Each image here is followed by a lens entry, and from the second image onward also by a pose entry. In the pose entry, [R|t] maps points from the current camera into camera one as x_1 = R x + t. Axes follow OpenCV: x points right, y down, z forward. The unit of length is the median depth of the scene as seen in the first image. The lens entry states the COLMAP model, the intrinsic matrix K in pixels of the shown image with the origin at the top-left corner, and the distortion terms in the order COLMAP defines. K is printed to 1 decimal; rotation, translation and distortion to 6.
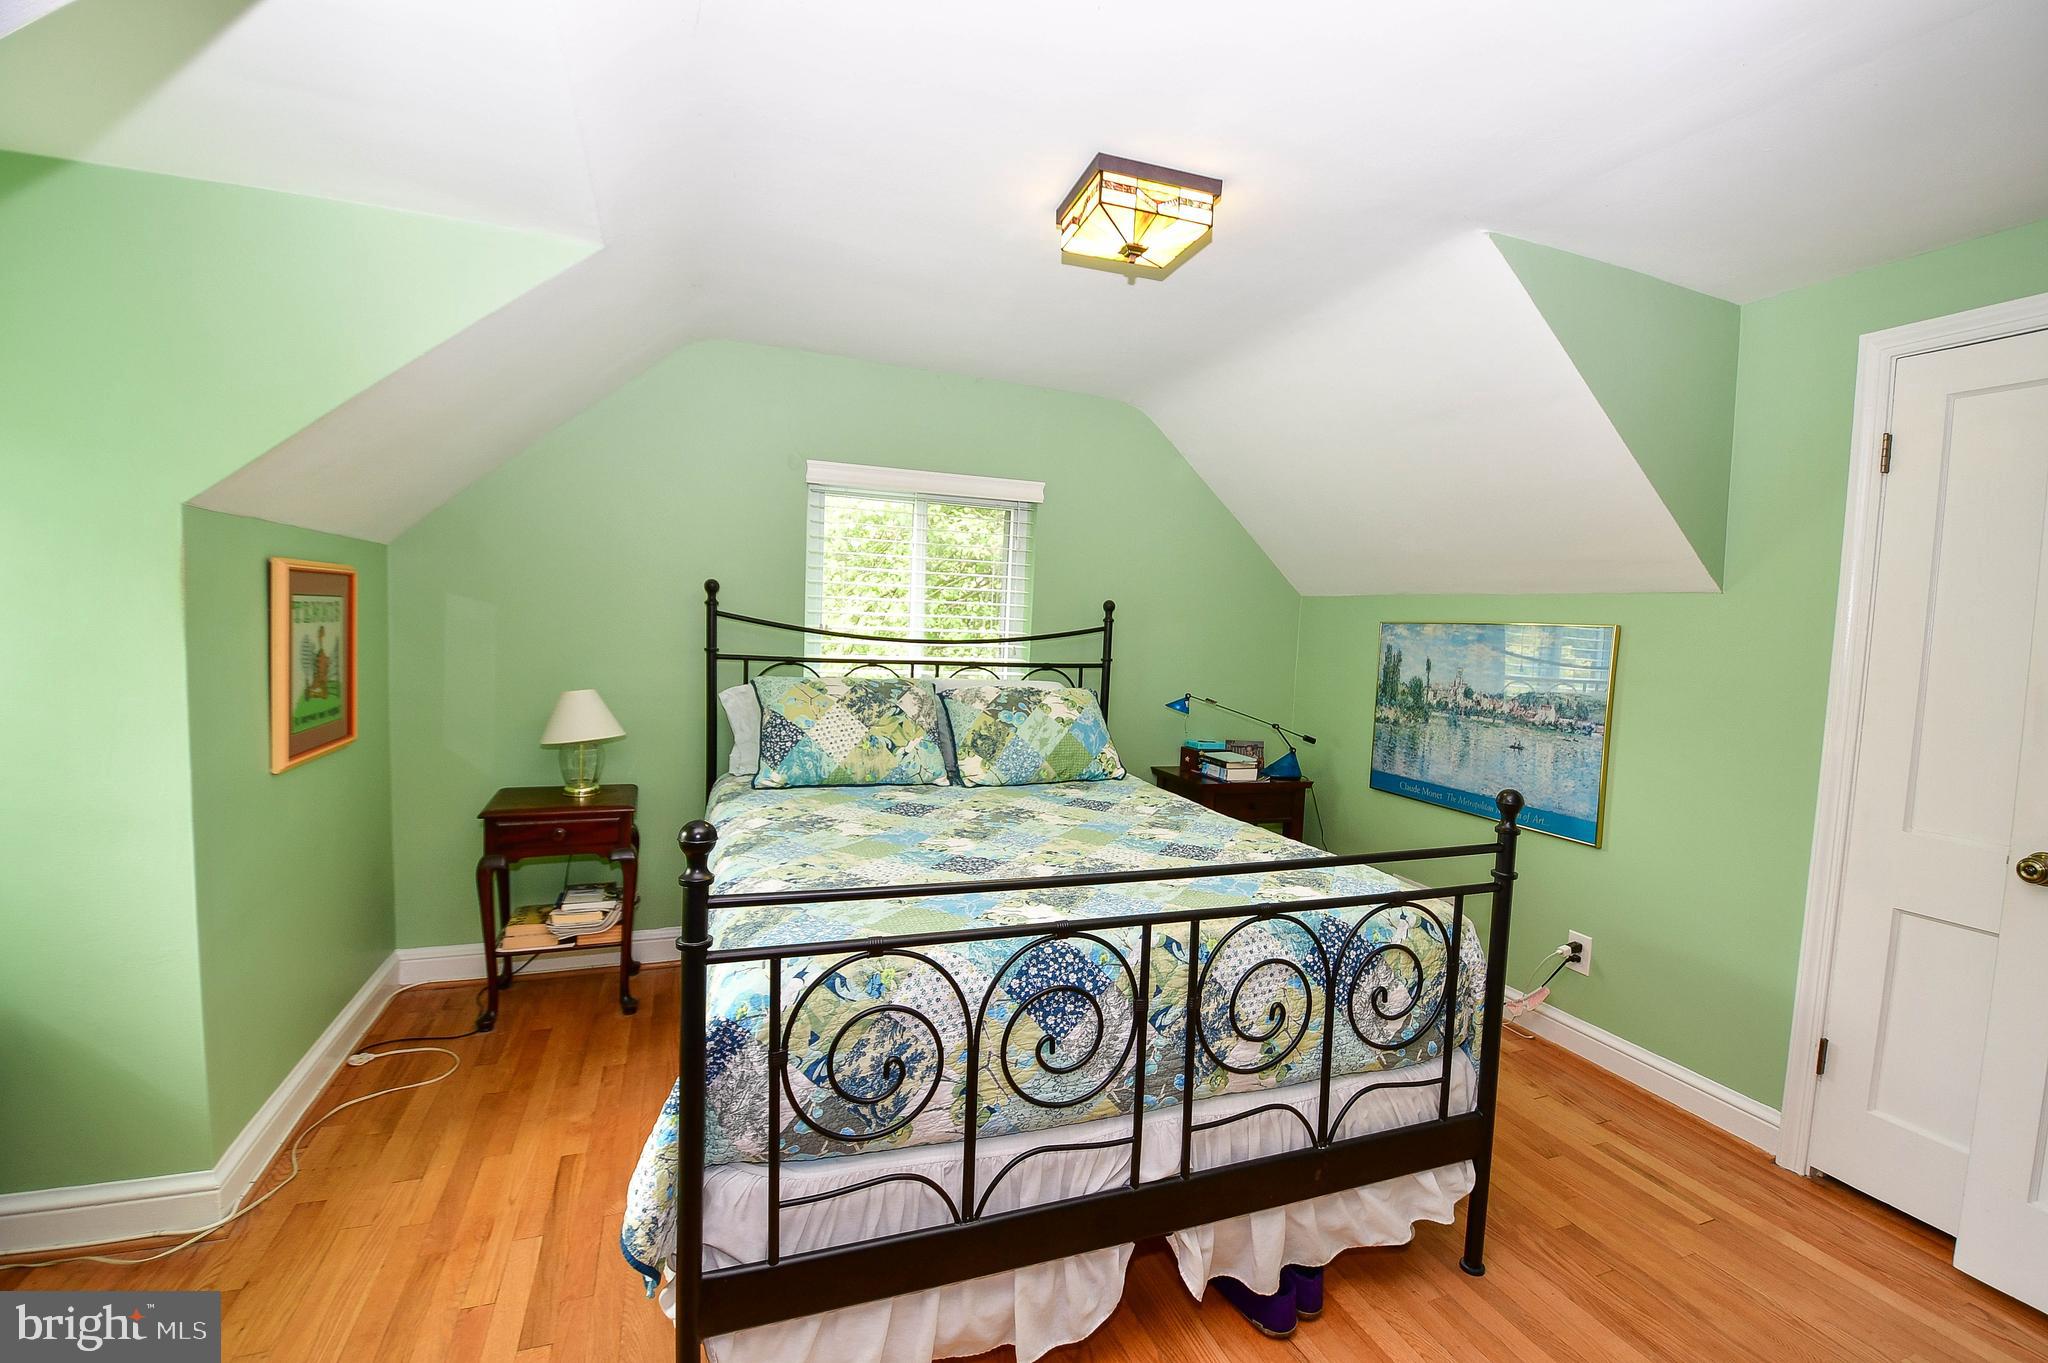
lens RADIAL K [[880.1, 0, 1031.1], [0, 880.1, 689.0], [0, 0, 1]] dist [0.013879, -0.022680]
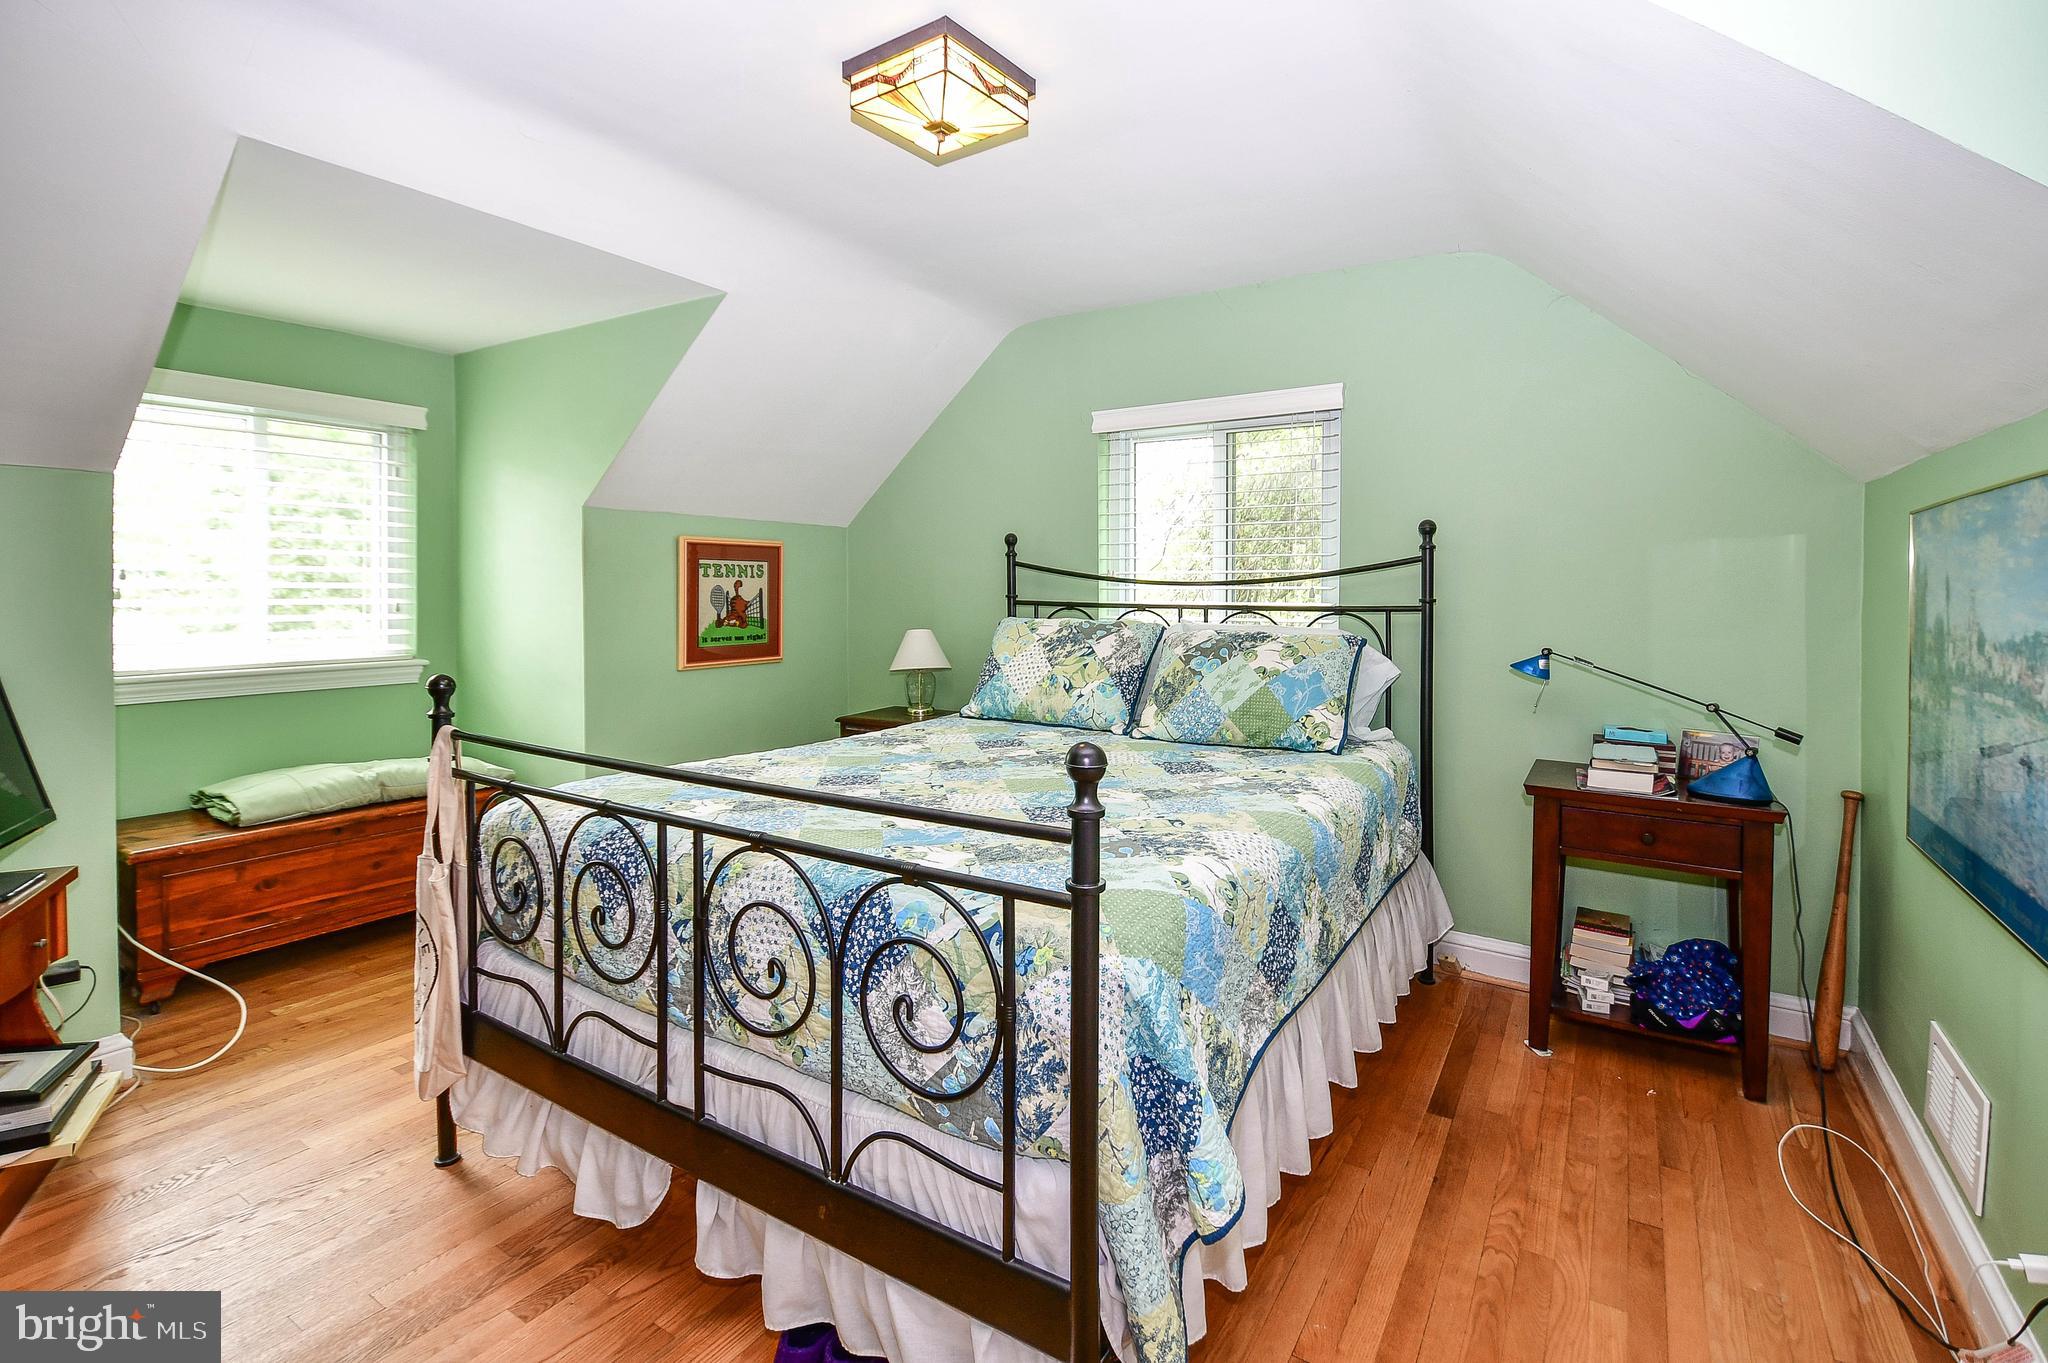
lens RADIAL K [[924.2, 0, 1077.0], [0, 924.2, 603.4], [0, 0, 1]] dist [0.028483, -0.027510]
pose [[0.617523, -0.024584, -0.786168, 0.828170], [-0.038651, 0.997356, -0.061547, 0.045083], [0.785602, 0.068393, 0.614940, 0.472105]]
